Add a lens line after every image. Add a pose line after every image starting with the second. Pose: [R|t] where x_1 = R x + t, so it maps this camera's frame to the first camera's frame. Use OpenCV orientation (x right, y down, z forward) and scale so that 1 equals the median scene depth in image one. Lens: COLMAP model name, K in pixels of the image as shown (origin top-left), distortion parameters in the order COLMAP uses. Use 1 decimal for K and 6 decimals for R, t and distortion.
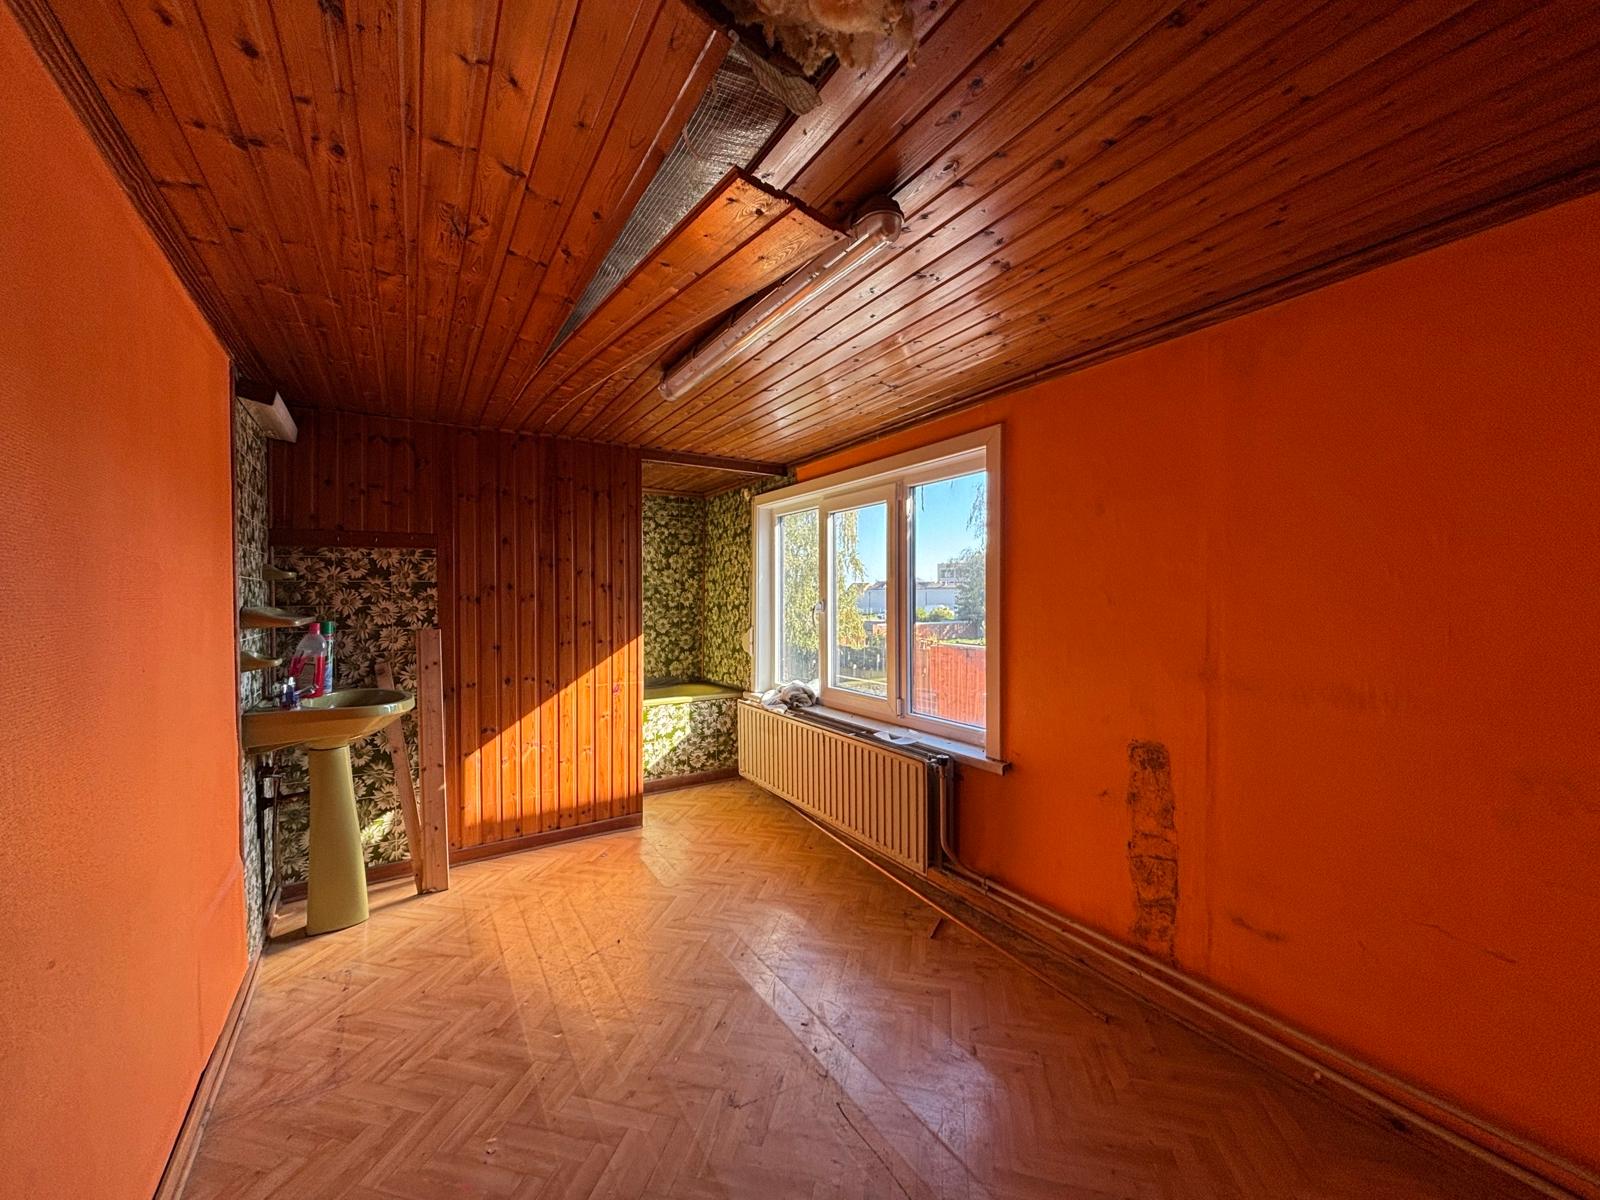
lens RADIAL K [[646.5, 0, 799.4], [0, 646.5, 595.7], [0, 0, 1]] dist [0.007692, -0.000032]
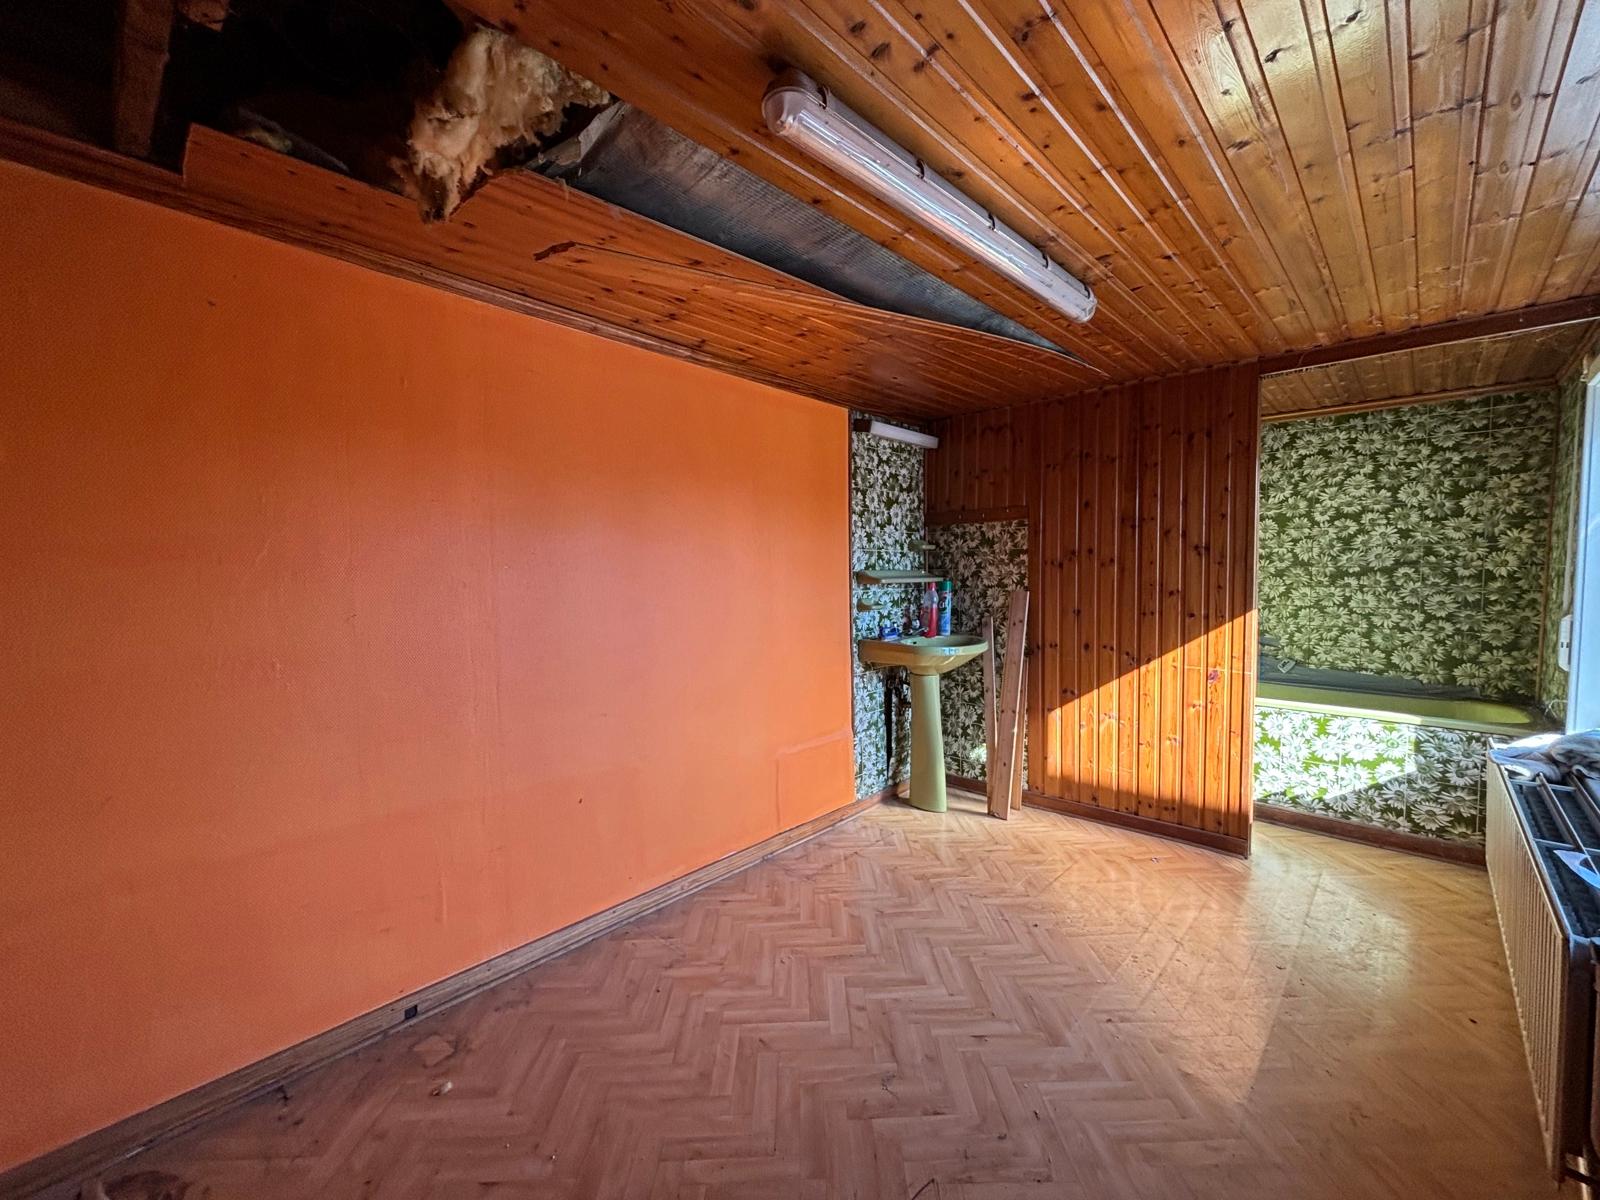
lens RADIAL K [[646.5, 0, 799.4], [0, 646.5, 595.7], [0, 0, 1]] dist [0.007692, -0.000032]
pose [[0.252567, 0.044063, -0.966576, 0.379186], [0.005291, 0.998885, 0.046918, 0.004615], [0.967565, -0.016964, 0.252052, 0.315092]]
